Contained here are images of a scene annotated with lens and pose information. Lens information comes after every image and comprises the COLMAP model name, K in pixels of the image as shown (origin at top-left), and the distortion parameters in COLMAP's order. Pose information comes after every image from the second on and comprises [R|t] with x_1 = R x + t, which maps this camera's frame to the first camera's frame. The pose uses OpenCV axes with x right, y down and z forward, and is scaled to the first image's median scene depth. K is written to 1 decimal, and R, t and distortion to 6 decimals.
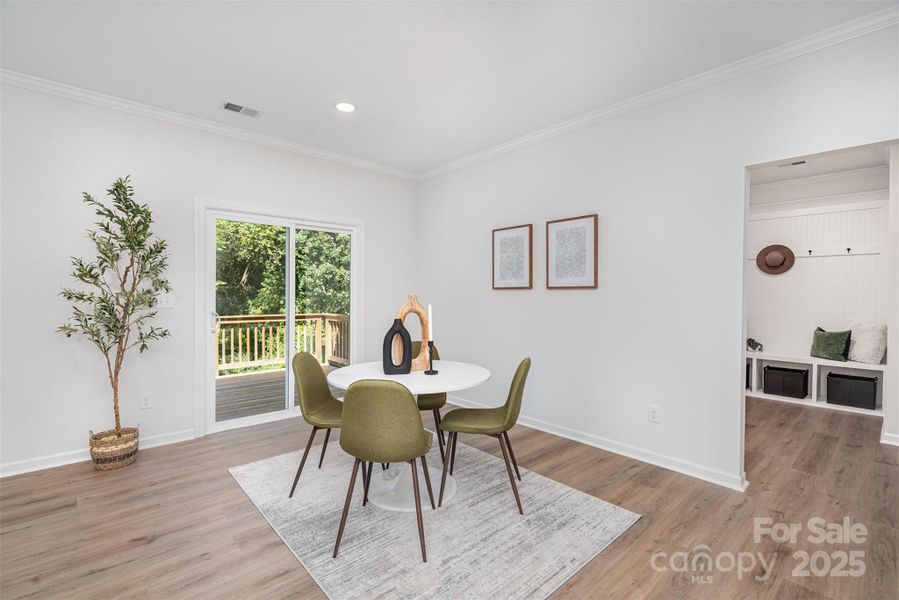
lens RADIAL K [[407.7, 0, 446.1], [0, 407.7, 296.8], [0, 0, 1]] dist [0.012708, 0.000100]
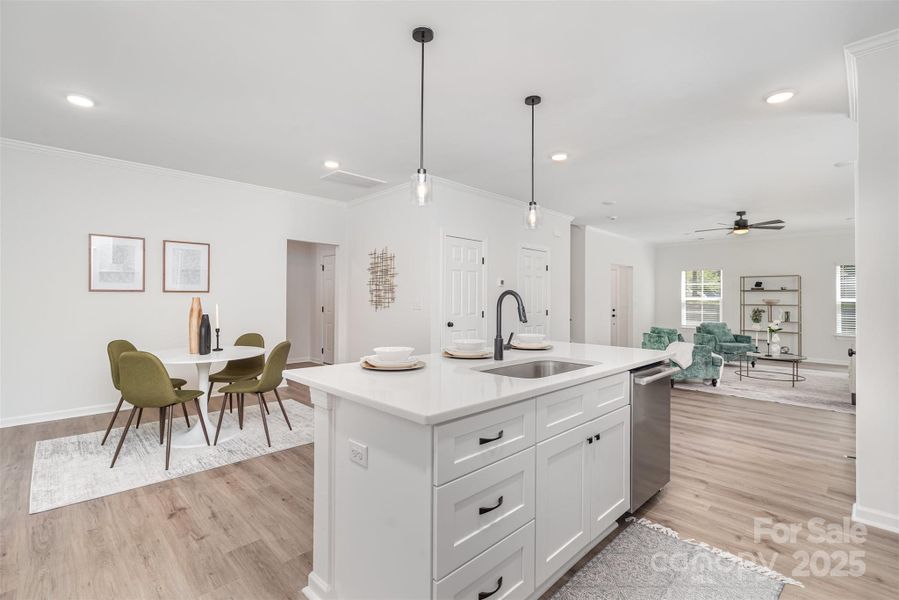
lens RADIAL K [[409.8, 0, 448.0], [0, 409.8, 291.9], [0, 0, 1]] dist [0.002726, 0.000350]
pose [[-0.057609, 0.012586, 0.998260, -1.603840], [0.006140, 0.999906, -0.012253, 0.001391], [-0.998320, 0.005423, -0.057681, 0.264682]]
